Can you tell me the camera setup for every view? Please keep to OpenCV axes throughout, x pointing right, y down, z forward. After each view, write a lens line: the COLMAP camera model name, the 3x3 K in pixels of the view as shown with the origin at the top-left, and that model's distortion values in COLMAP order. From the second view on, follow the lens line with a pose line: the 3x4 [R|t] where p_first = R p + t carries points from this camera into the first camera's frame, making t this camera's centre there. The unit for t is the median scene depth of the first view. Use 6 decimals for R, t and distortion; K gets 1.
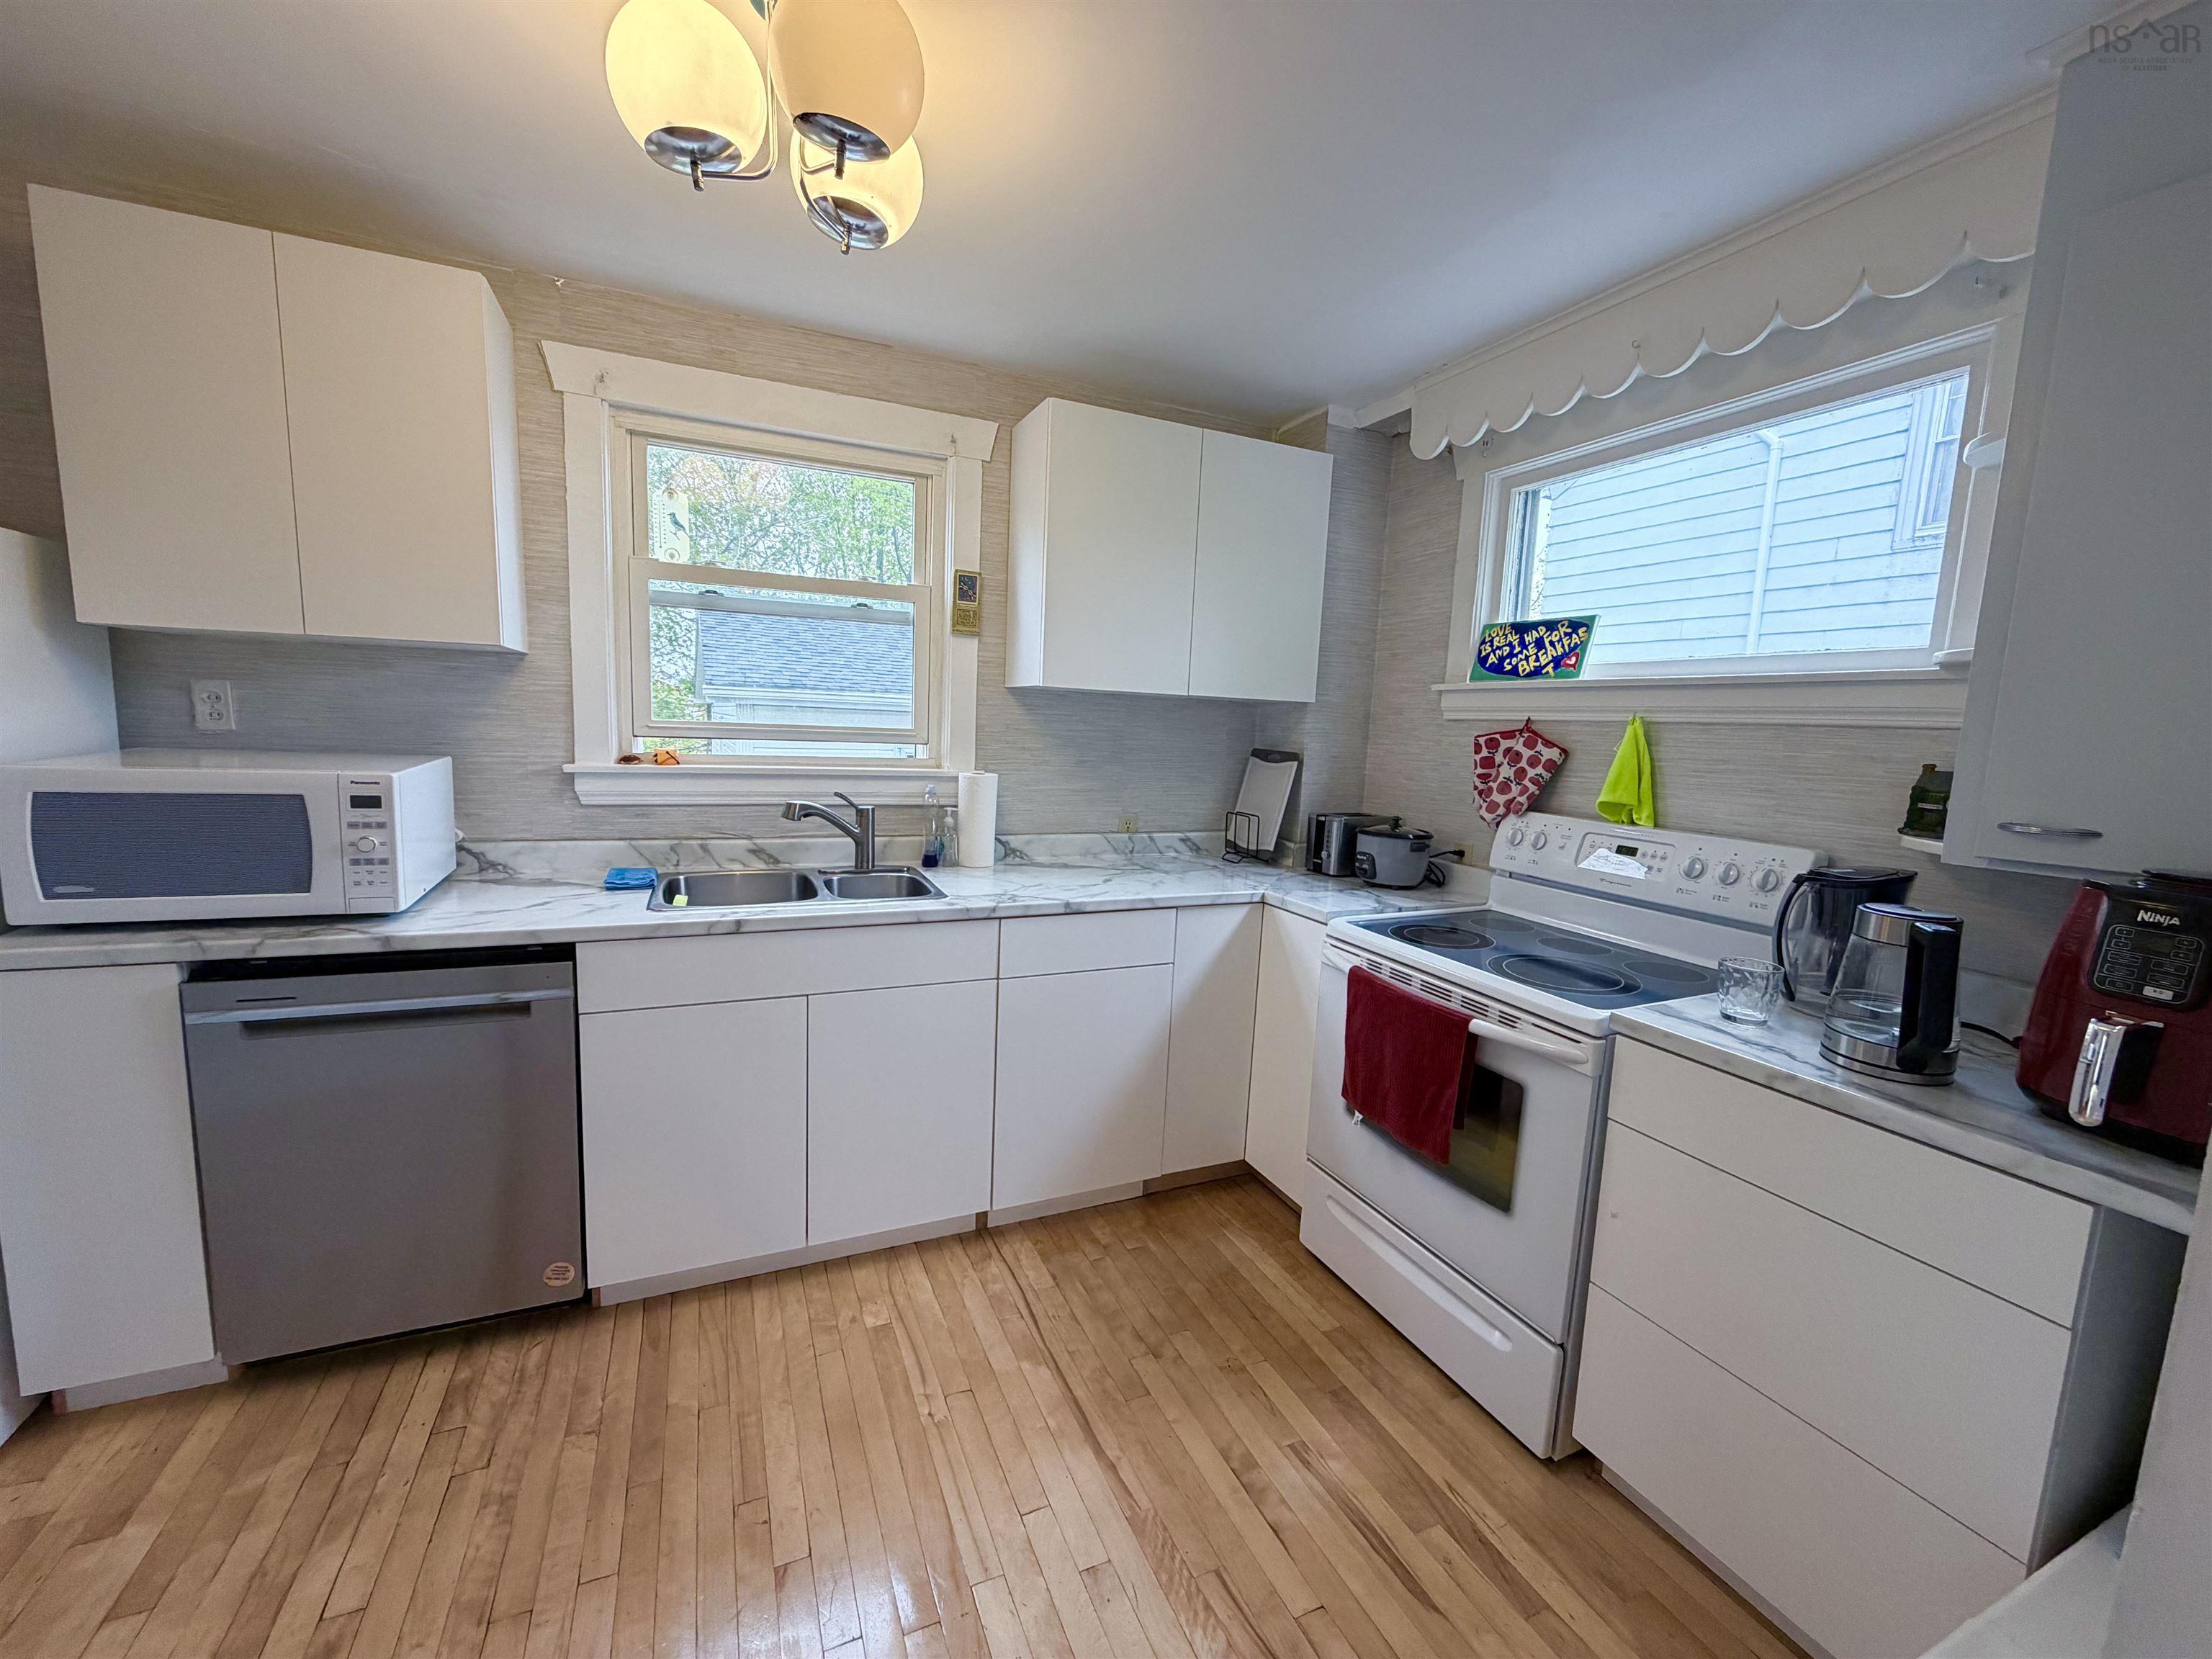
lens RADIAL K [[884.3, 0, 1094.9], [0, 884.3, 836.9], [0, 0, 1]] dist [0.000753, 0.000092]
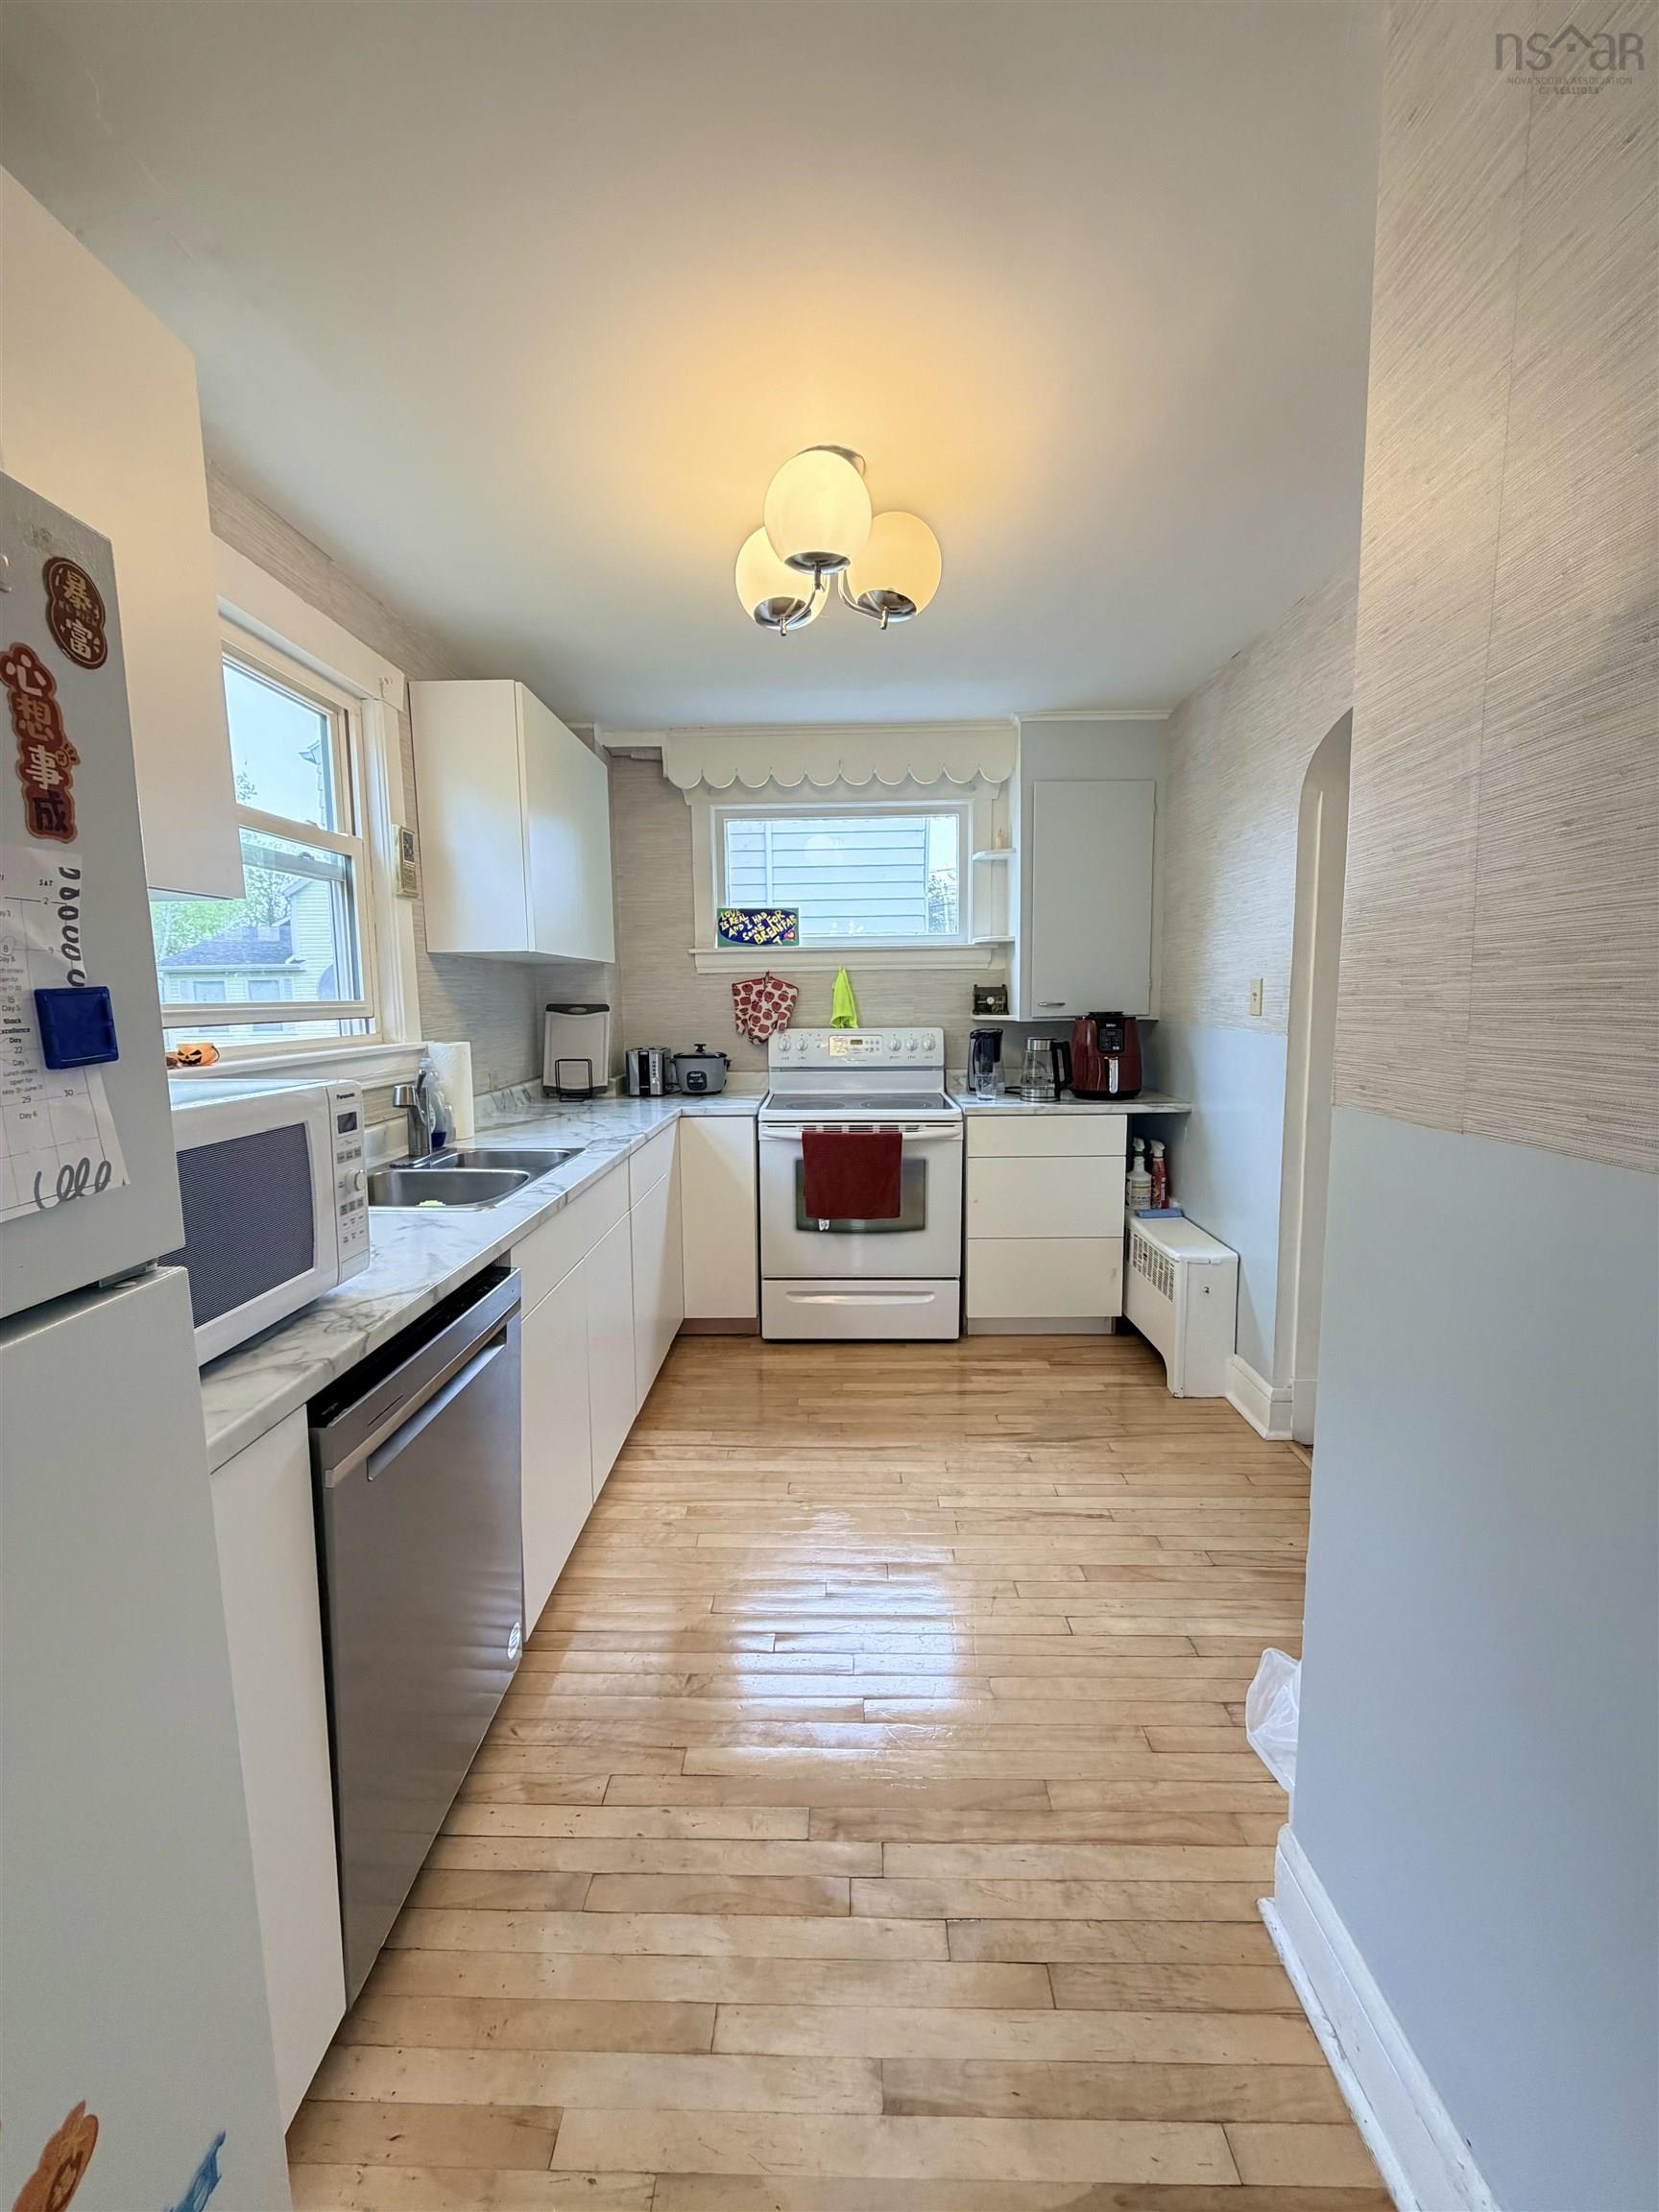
lens RADIAL K [[884.3, 0, 829.5], [0, 884.3, 1106.0], [0, 0, 1]] dist [0.000753, 0.000092]
pose [[0.417545, -0.161111, 0.894259, -0.929345], [0.149143, 0.982960, 0.107455, -0.051193], [-0.896333, 0.088505, 0.434459, 0.241830]]
